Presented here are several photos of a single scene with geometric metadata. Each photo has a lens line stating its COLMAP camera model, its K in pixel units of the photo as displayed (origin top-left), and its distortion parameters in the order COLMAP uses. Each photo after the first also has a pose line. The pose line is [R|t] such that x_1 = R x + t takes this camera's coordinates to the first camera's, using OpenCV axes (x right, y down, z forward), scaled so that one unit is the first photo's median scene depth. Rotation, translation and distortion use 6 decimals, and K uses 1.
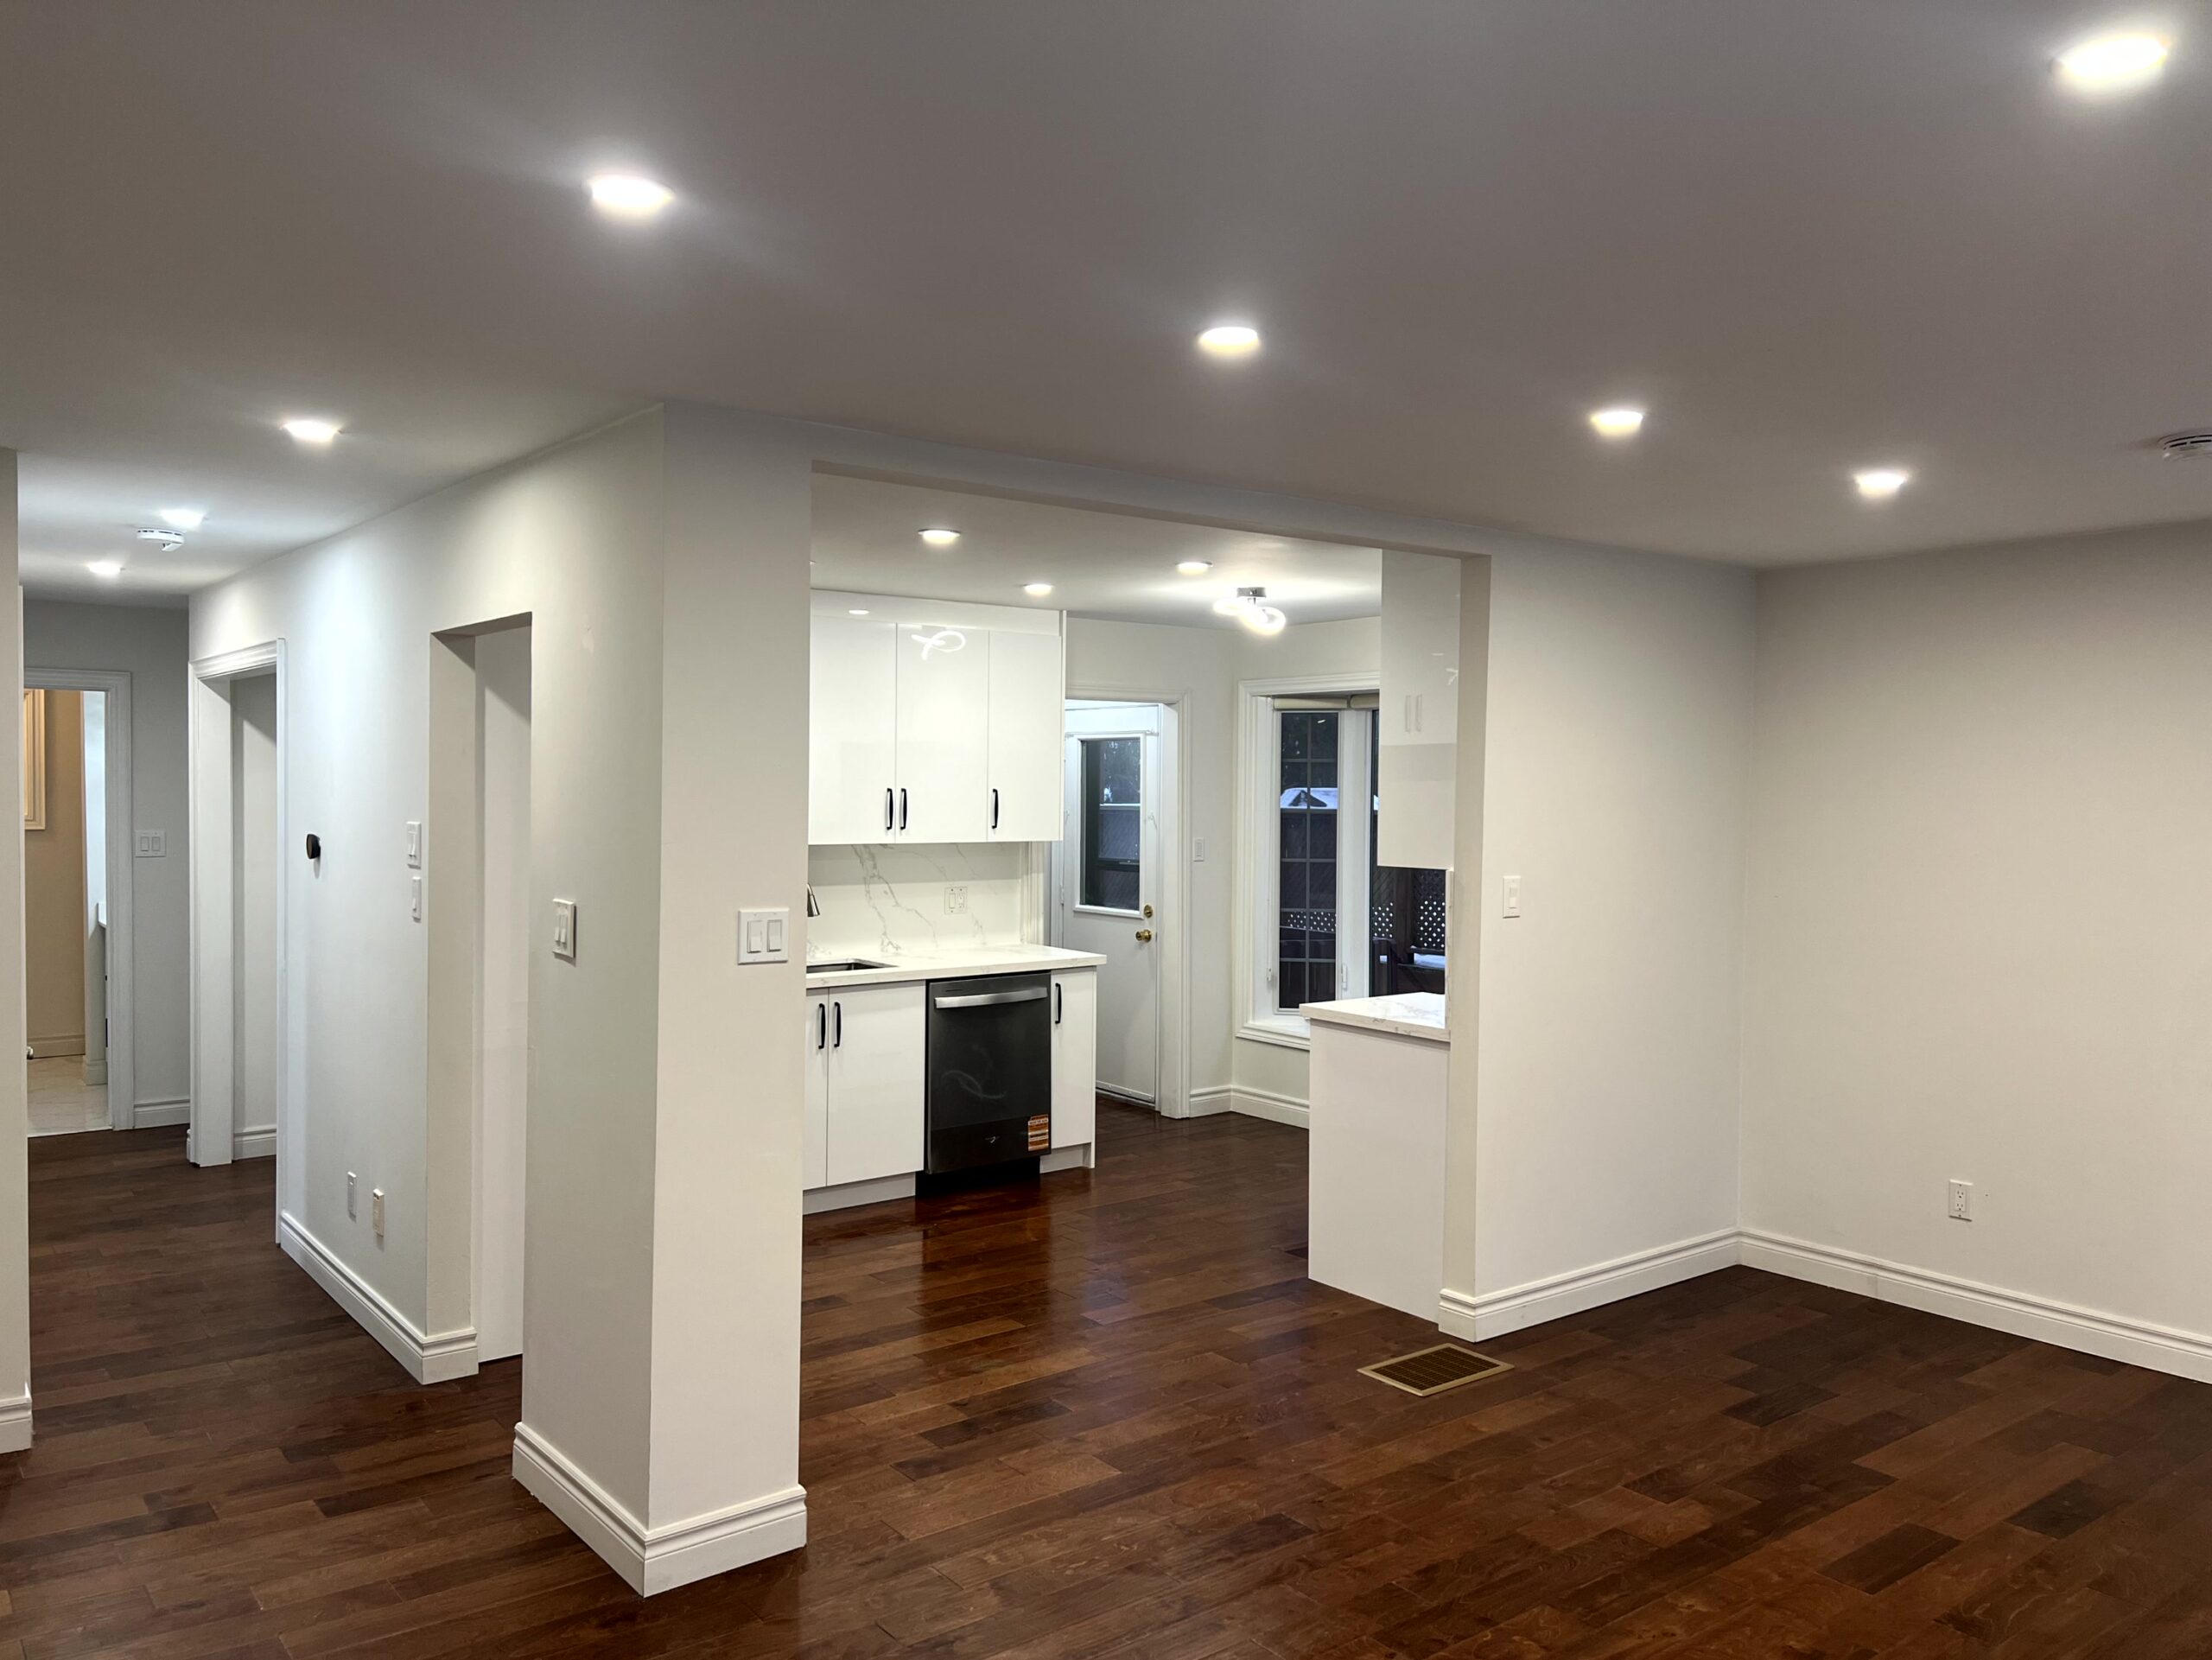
lens RADIAL K [[1676.7, 0, 1106.4], [0, 1676.7, 827.9], [0, 0, 1]] dist [0.002131, 0.000207]
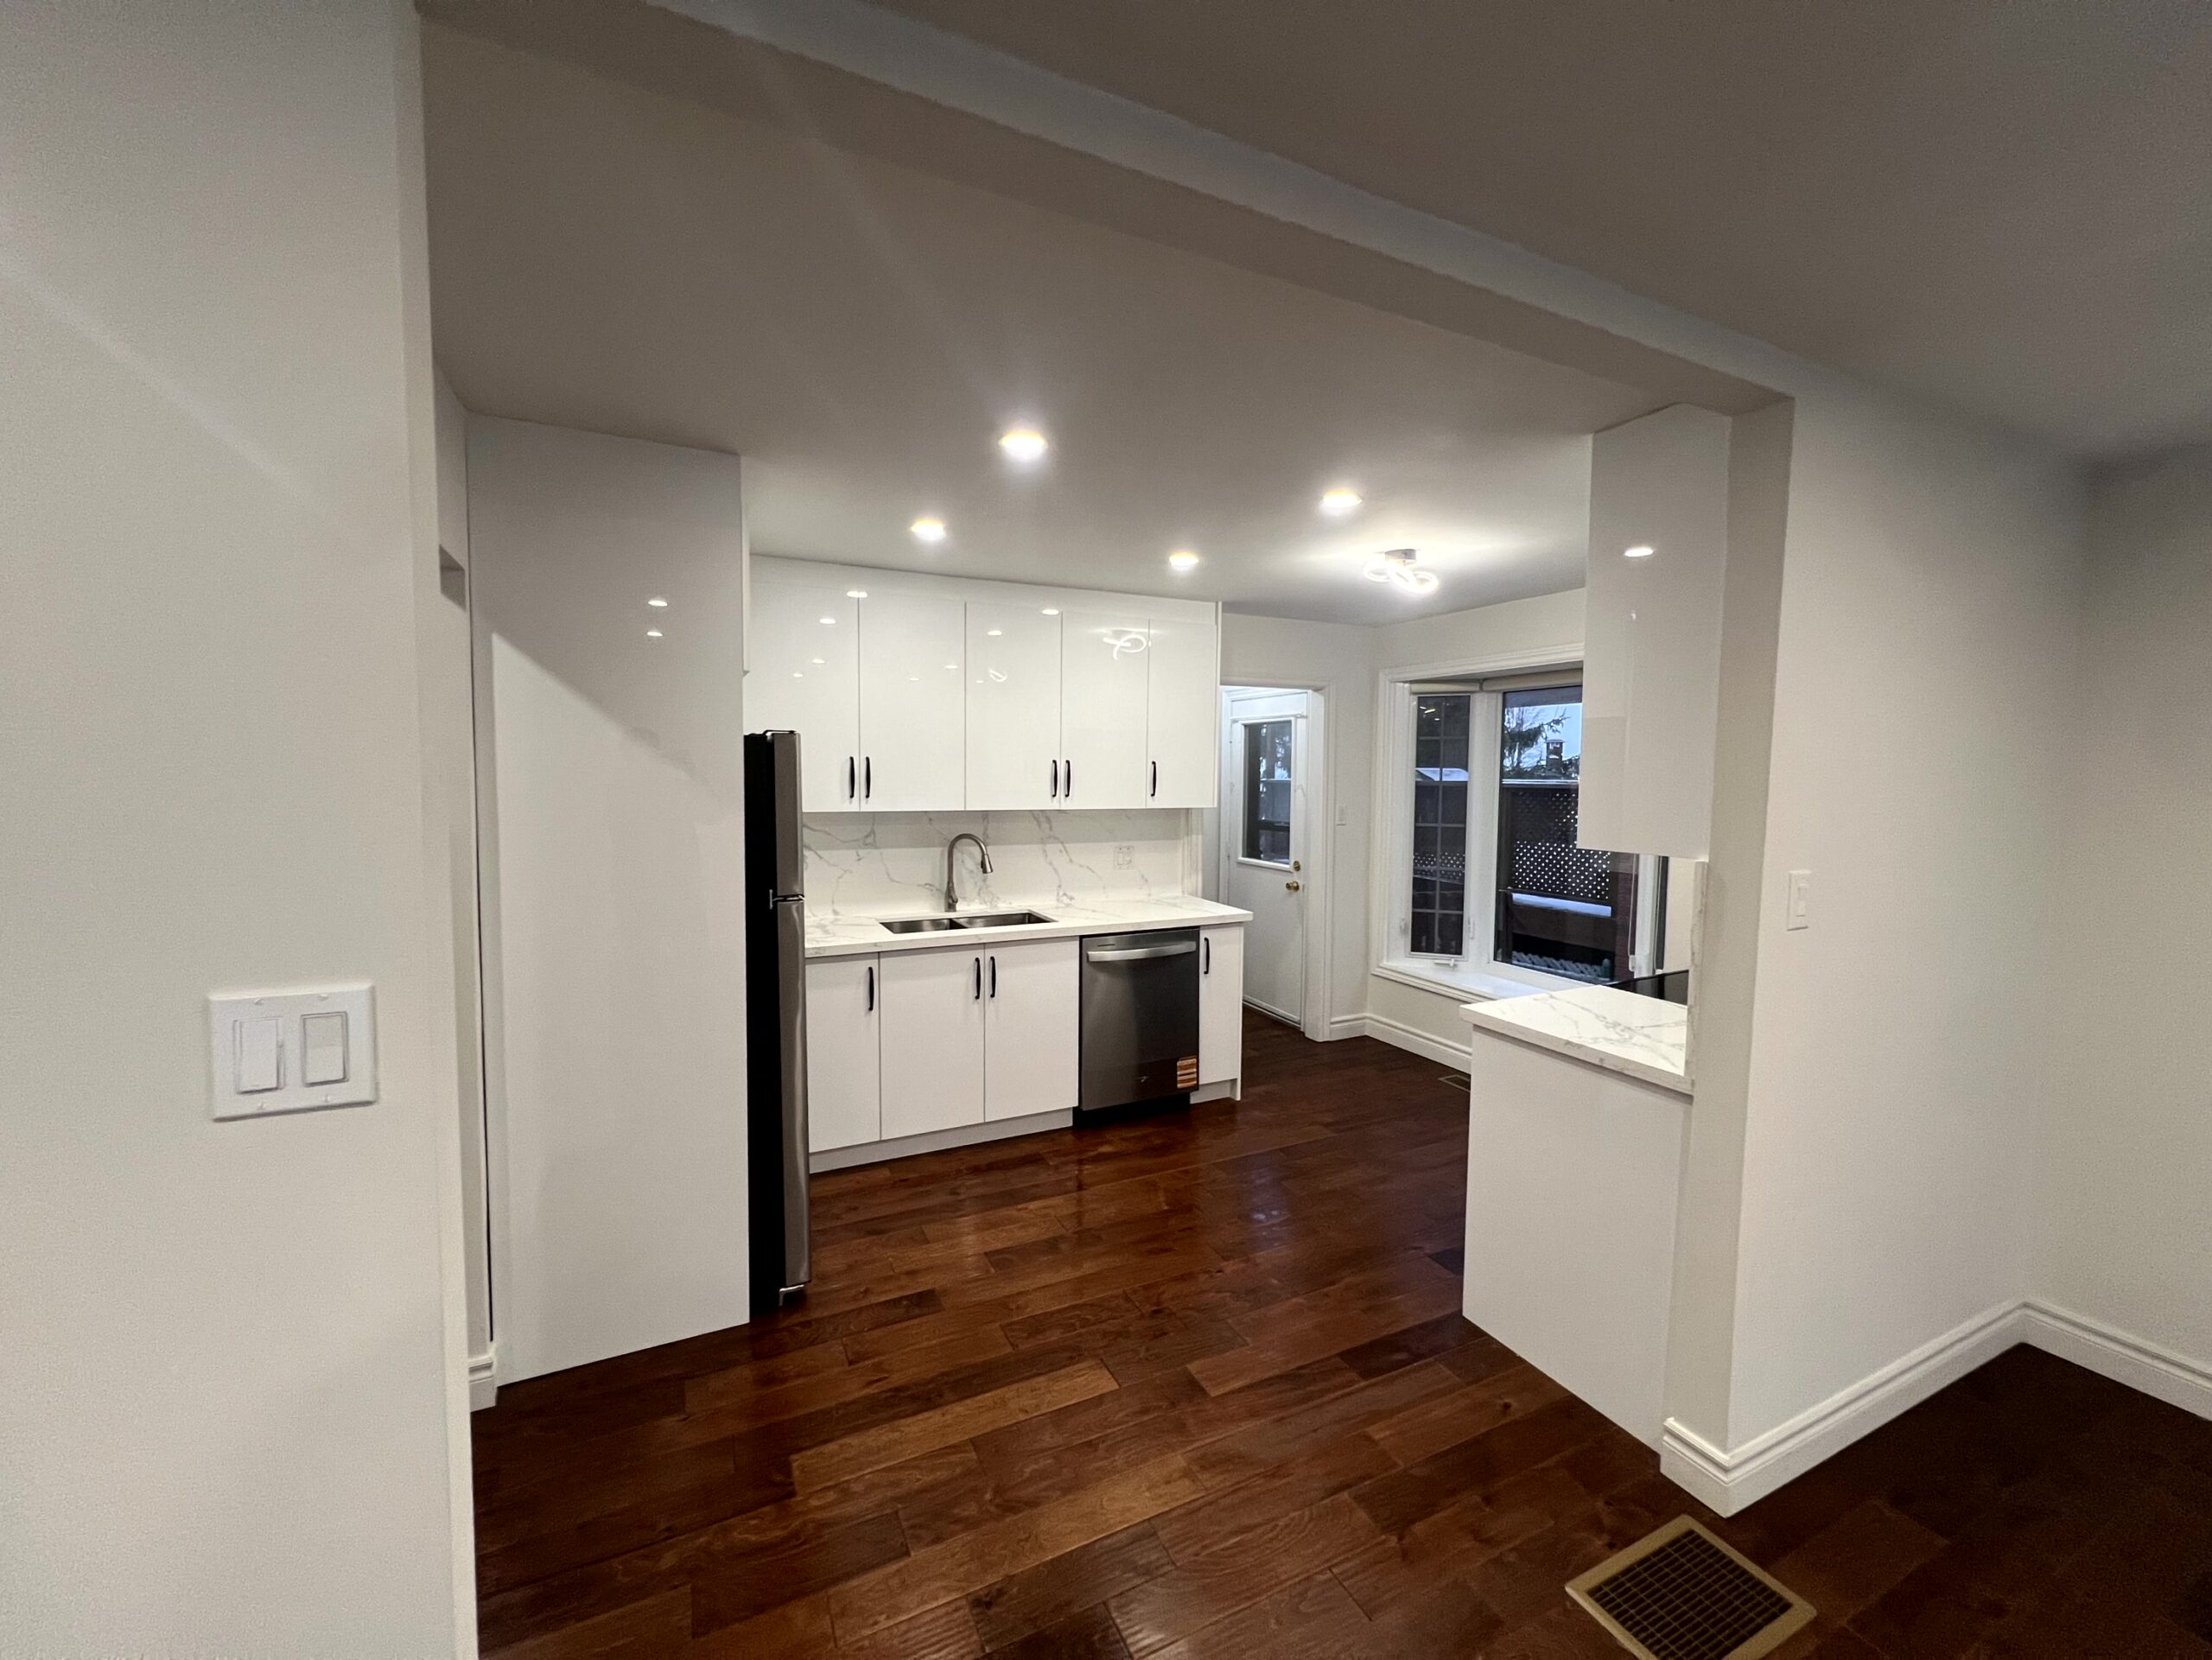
lens RADIAL K [[879.9, 0, 1099.9], [0, 879.9, 827.6], [0, 0, 1]] dist [-0.000484, -0.000463]
pose [[0.977197, 0.012550, -0.211964, 0.023537], [-0.004386, 0.999232, 0.038944, -0.001464], [0.212290, -0.037126, 0.976501, 0.415686]]
